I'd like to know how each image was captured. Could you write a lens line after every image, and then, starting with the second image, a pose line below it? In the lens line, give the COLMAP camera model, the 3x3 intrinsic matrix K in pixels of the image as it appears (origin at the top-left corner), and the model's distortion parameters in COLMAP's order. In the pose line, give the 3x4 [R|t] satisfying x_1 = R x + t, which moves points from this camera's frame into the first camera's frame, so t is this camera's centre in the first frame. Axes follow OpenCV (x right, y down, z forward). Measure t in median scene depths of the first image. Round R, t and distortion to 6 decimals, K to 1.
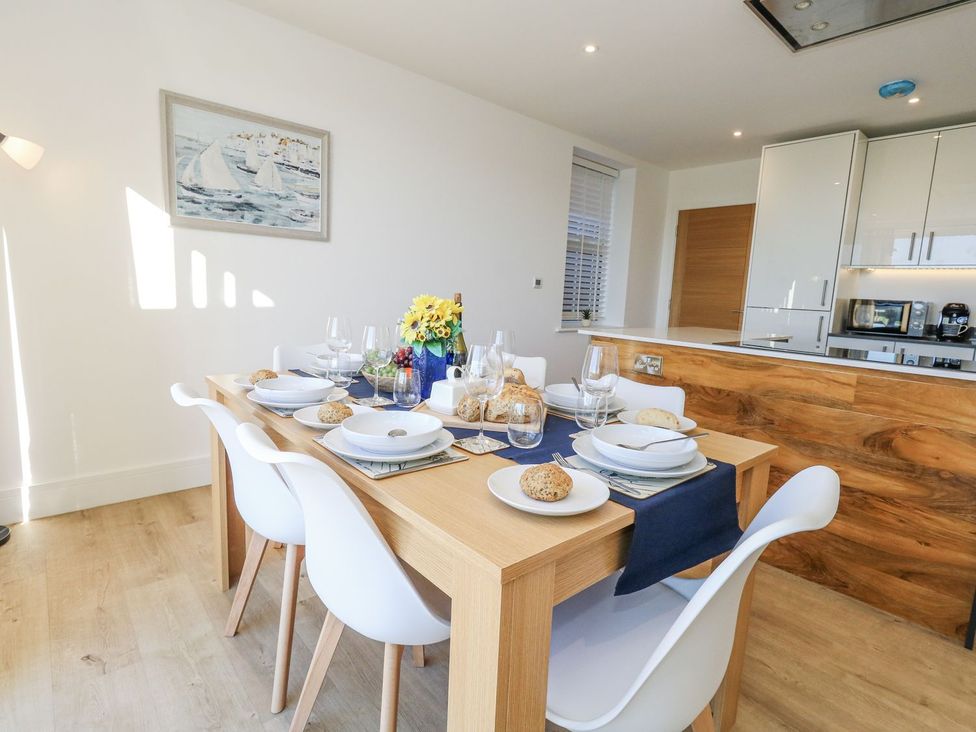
lens RADIAL K [[505.7, 0, 491.1], [0, 505.7, 361.6], [0, 0, 1]] dist [0.001363, 0.000195]
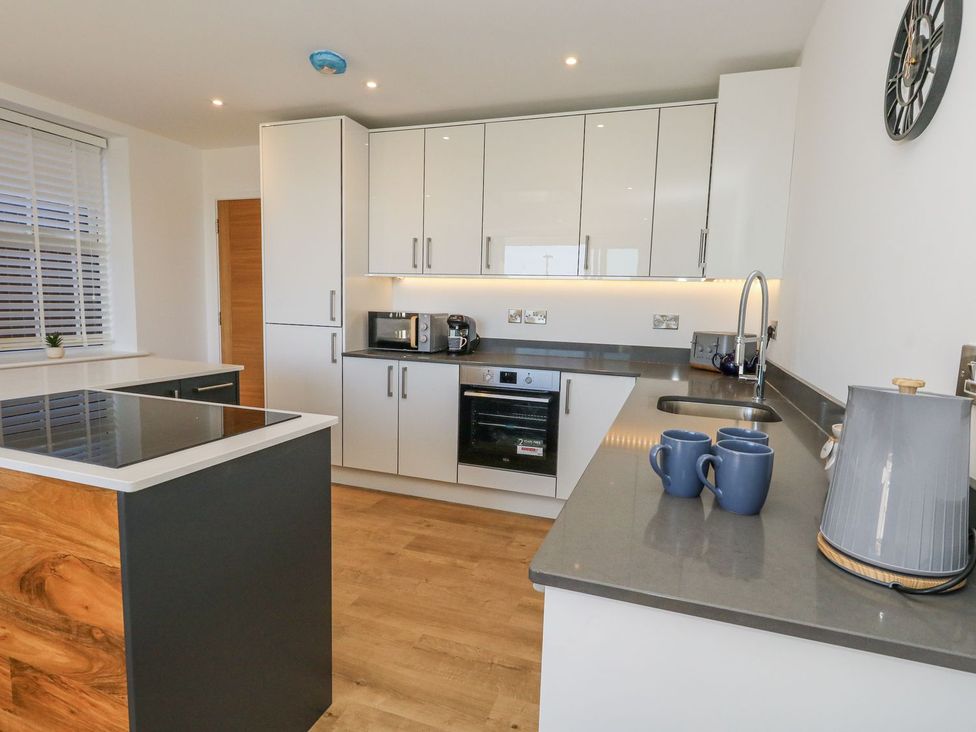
lens RADIAL K [[535.1, 0, 493.5], [0, 535.1, 365.5], [0, 0, 1]] dist [-0.012315, 0.000239]
pose [[0.871680, -0.074933, 0.484313, 0.495192], [0.076856, 0.996915, 0.015915, -0.032633], [-0.484011, 0.023350, 0.874750, 0.104462]]
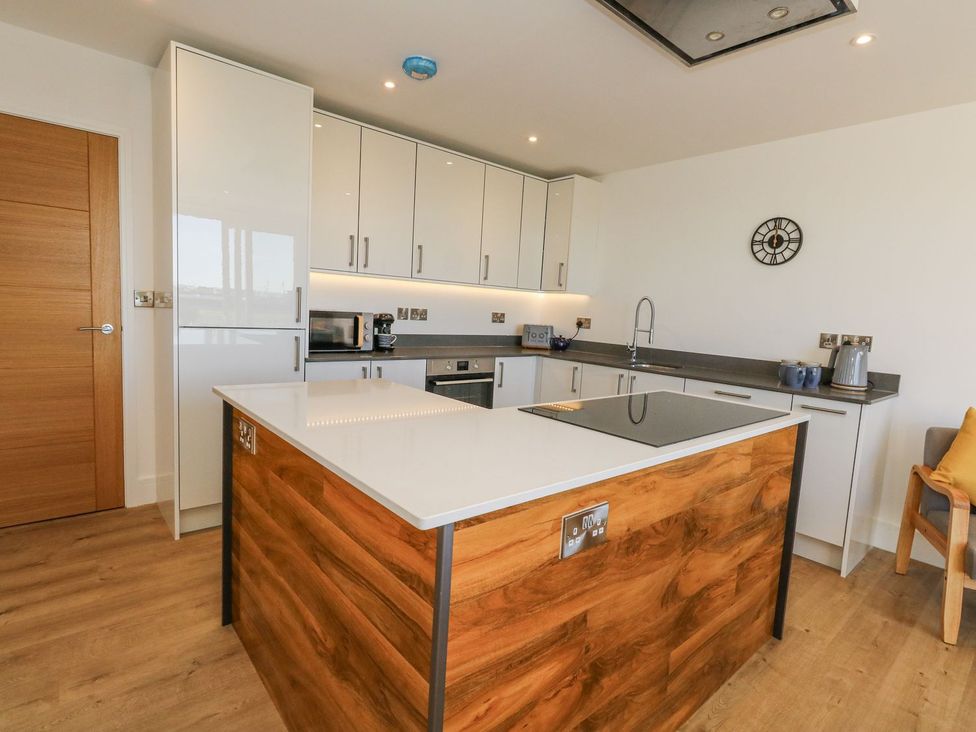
lens RADIAL K [[505.7, 0, 495.3], [0, 505.7, 362.8], [0, 0, 1]] dist [0.001363, 0.000195]
pose [[0.009472, -0.151041, 0.988482, -0.073417], [0.081548, 0.985350, 0.149781, -0.151602], [-0.996624, 0.079190, 0.021650, 0.773654]]
